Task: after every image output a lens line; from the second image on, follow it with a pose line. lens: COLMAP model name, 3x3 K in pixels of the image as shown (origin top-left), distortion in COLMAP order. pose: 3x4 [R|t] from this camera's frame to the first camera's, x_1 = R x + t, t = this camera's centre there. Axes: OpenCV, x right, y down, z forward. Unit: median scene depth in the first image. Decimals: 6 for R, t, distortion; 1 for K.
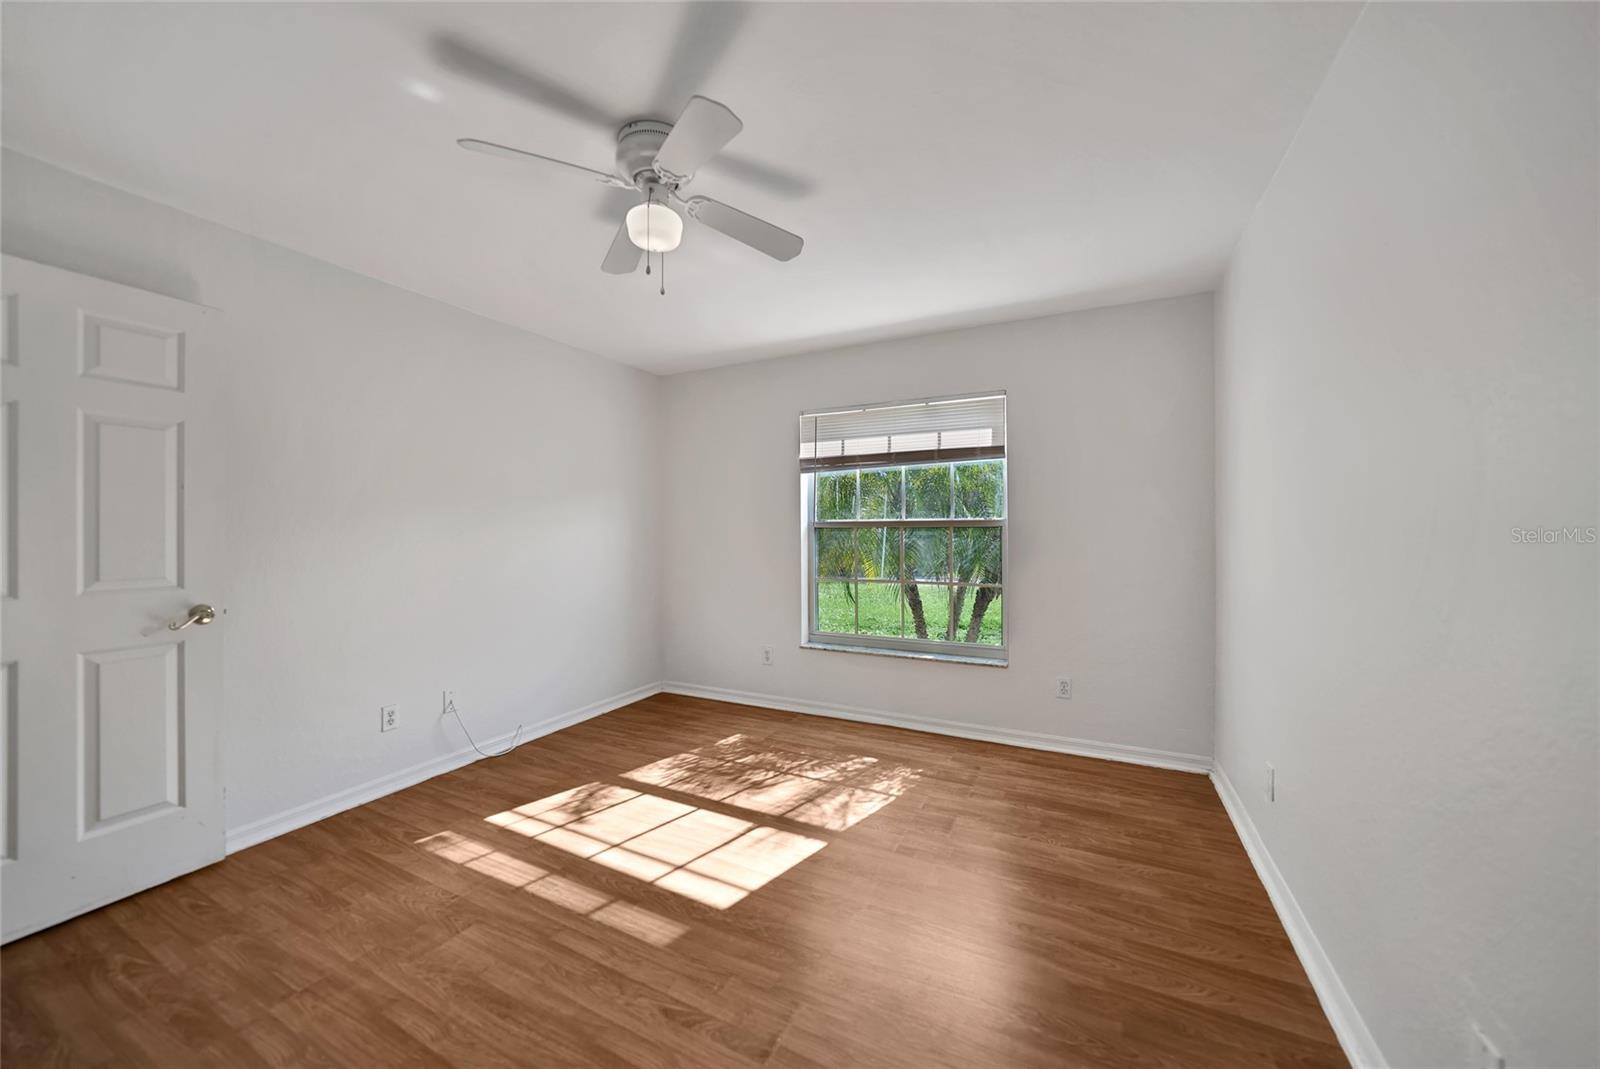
lens RADIAL K [[569.0, 0, 793.6], [0, 569.0, 535.0], [0, 0, 1]] dist [-0.035776, 0.010302]
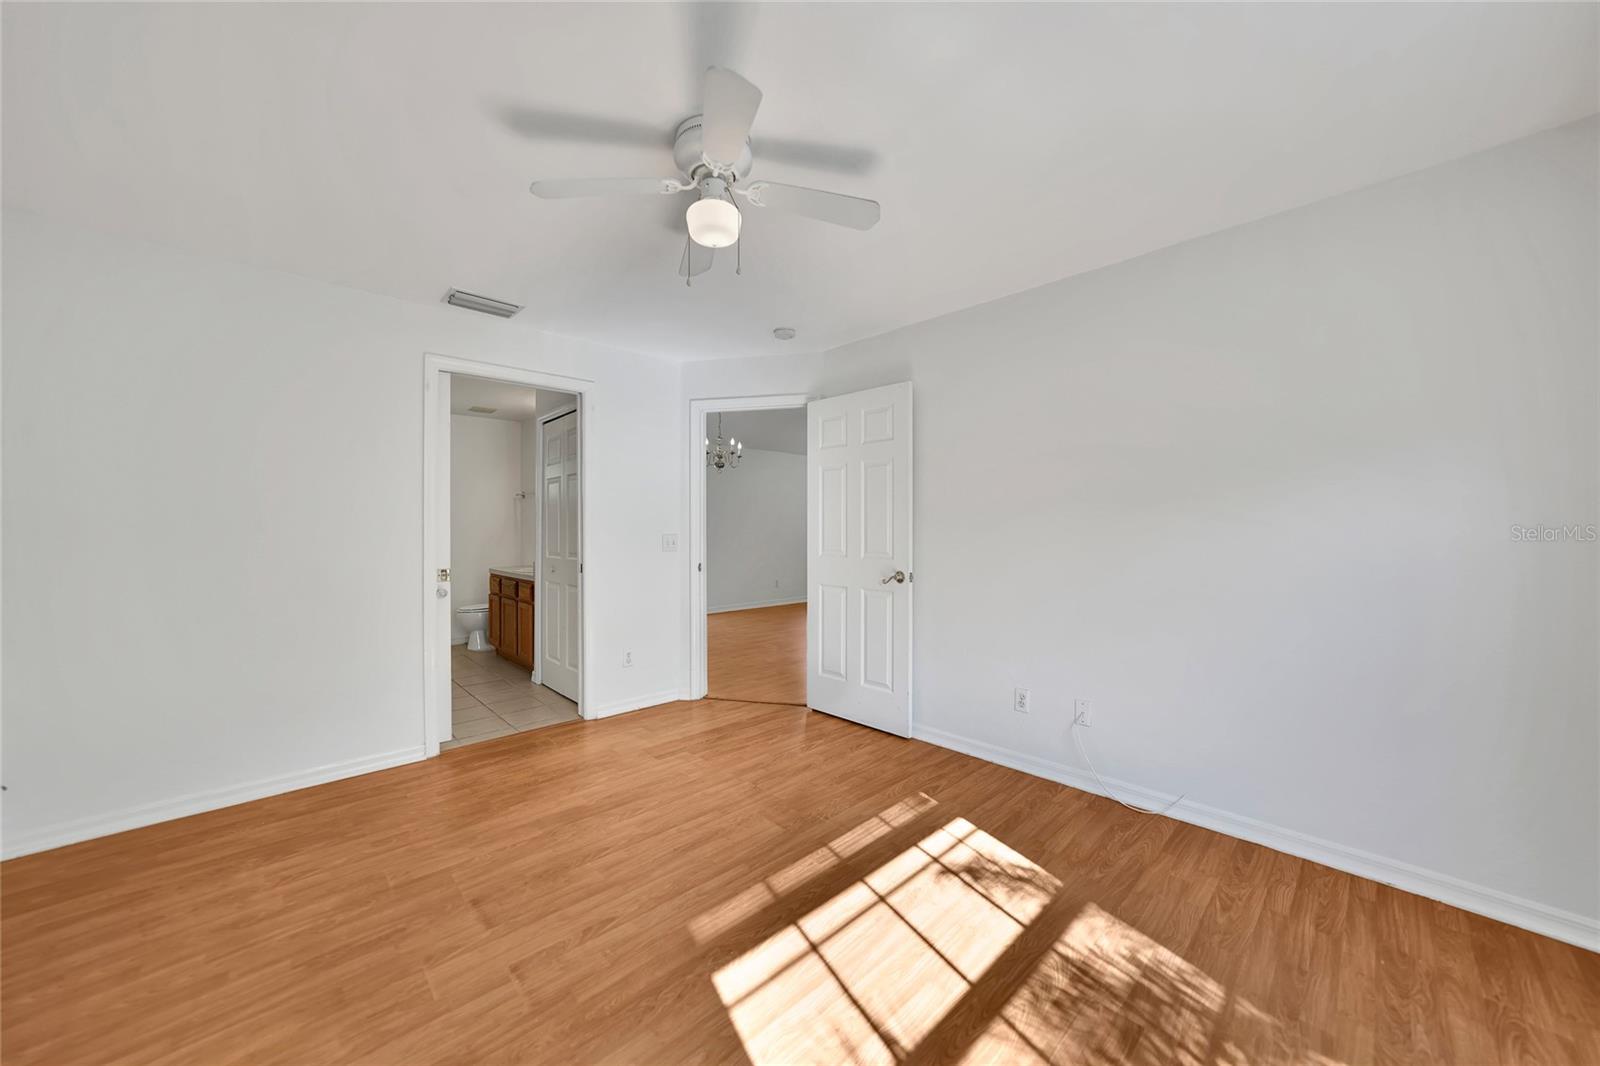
lens RADIAL K [[554.0, 0, 800.8], [0, 554.0, 523.9], [0, 0, 1]] dist [-0.018389, -0.000014]
pose [[-0.308980, 0.001189, -0.951068, 0.522685], [-0.002928, 0.999993, 0.002202, -0.014725], [0.951064, 0.003465, -0.308974, 1.169399]]
